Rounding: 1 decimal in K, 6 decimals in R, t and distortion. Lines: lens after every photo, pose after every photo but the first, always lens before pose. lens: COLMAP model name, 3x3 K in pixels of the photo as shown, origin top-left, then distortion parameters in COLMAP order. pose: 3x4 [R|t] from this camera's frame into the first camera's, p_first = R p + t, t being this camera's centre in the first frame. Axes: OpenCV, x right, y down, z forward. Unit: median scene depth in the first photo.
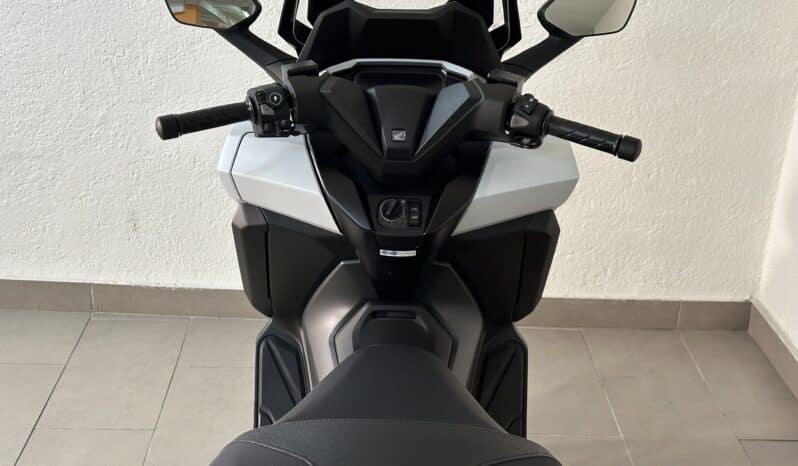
lens RADIAL K [[1123.7, 0, 399.8], [0, 1123.7, 219.1], [0, 0, 1]] dist [0.098740, 0.000000]
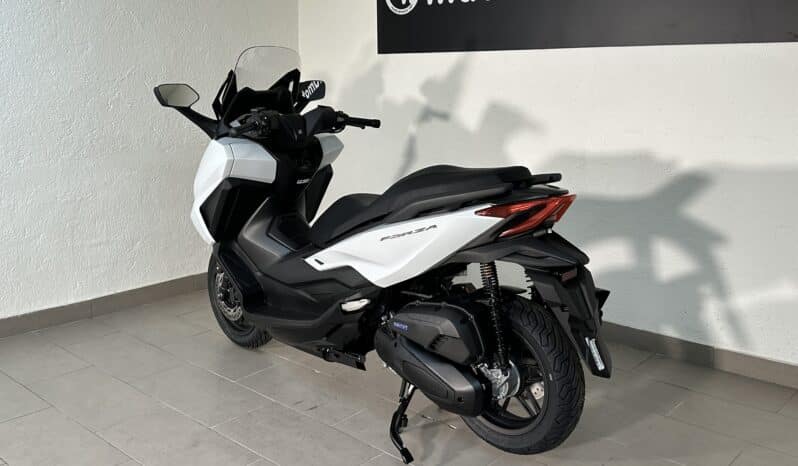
lens RADIAL K [[749.4, 0, 403.4], [0, 749.4, 234.9], [0, 0, 1]] dist [0.058012, 0.000000]
pose [[0.680774, -0.195613, 0.705891, -0.981318], [0.291280, 0.956507, -0.015853, 0.219974], [-0.672089, 0.216404, 0.708143, -0.278142]]
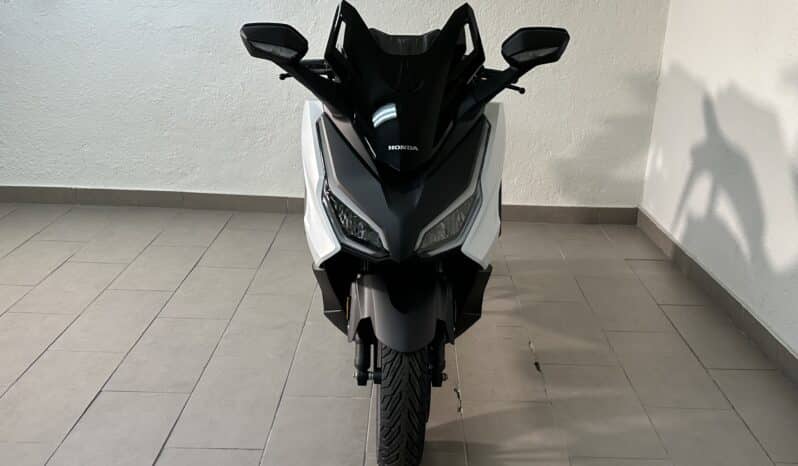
lens RADIAL K [[824.4, 0, 401.7], [0, 824.4, 236.4], [0, 0, 1]] dist [0.099363, 0.000000]
pose [[0.998986, 0.001501, -0.045001, -0.029502], [-0.004590, 0.997631, -0.068639, 0.373443], [0.044791, 0.068776, 0.996626, -0.652228]]
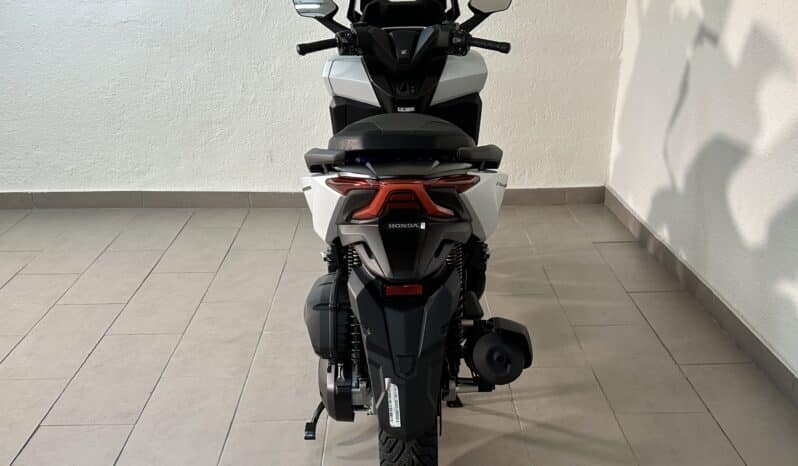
lens RADIAL K [[780.2, 0, 397.3], [0, 780.2, 239.1], [0, 0, 1]] dist [0.061979, 0.000000]
pose [[0.998514, -0.043789, -0.032450, 0.018692], [0.043129, 0.998853, -0.020776, 0.295702], [0.033322, 0.019346, 0.999257, -0.488726]]
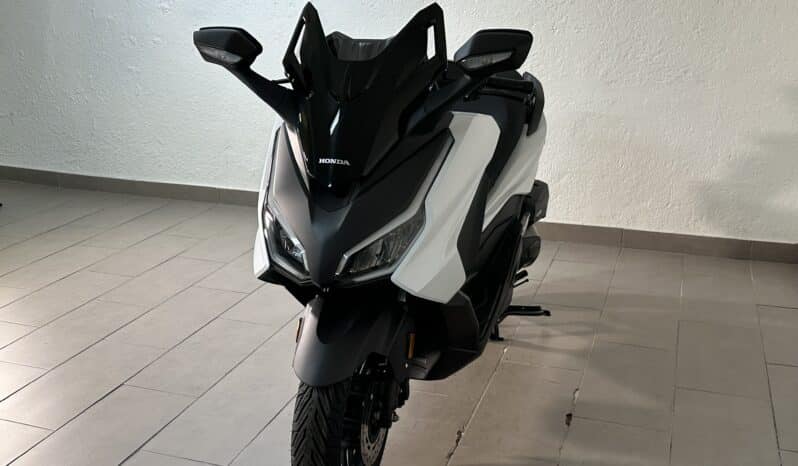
lens RADIAL K [[824.4, 0, 404.1], [0, 824.4, 230.7], [0, 0, 1]] dist [0.099363, 0.000000]
pose [[0.935341, 0.066454, -0.347451, 0.344480], [-0.096788, 0.992793, -0.070672, 0.327851], [0.340250, 0.099732, 0.935031, -0.470572]]
